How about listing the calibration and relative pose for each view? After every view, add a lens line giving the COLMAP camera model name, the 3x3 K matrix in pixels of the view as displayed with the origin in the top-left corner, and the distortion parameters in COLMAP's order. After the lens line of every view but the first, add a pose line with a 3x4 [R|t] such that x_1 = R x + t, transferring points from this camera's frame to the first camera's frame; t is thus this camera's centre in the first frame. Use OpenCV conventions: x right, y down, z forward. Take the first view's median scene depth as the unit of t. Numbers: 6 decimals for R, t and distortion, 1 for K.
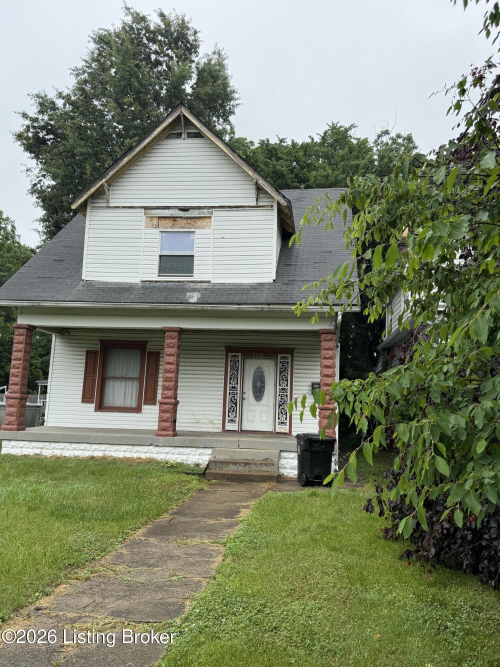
lens RADIAL K [[517.0, 0, 251.1], [0, 517.0, 336.5], [0, 0, 1]] dist [0.081821, -0.009328]
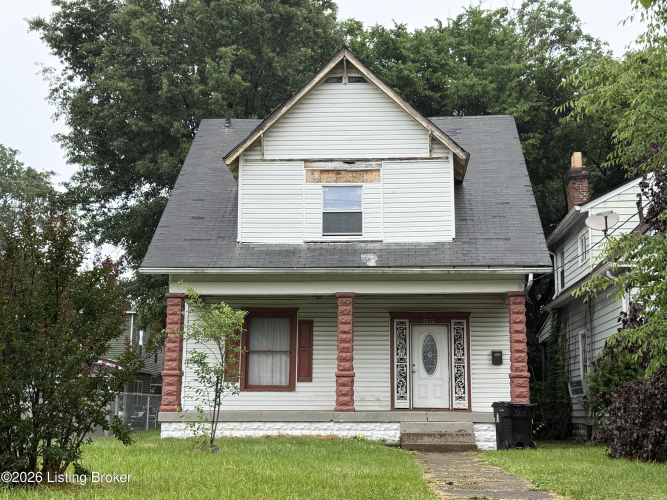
lens RADIAL K [[934.7, 0, 333.3], [0, 934.7, 254.9], [0, 0, 1]] dist [0.135888, 0.000000]
pose [[0.997615, -0.020821, 0.065815, -0.266838], [0.023243, 0.999072, -0.036249, -0.024168], [-0.064999, 0.037693, 0.997173, -0.616099]]
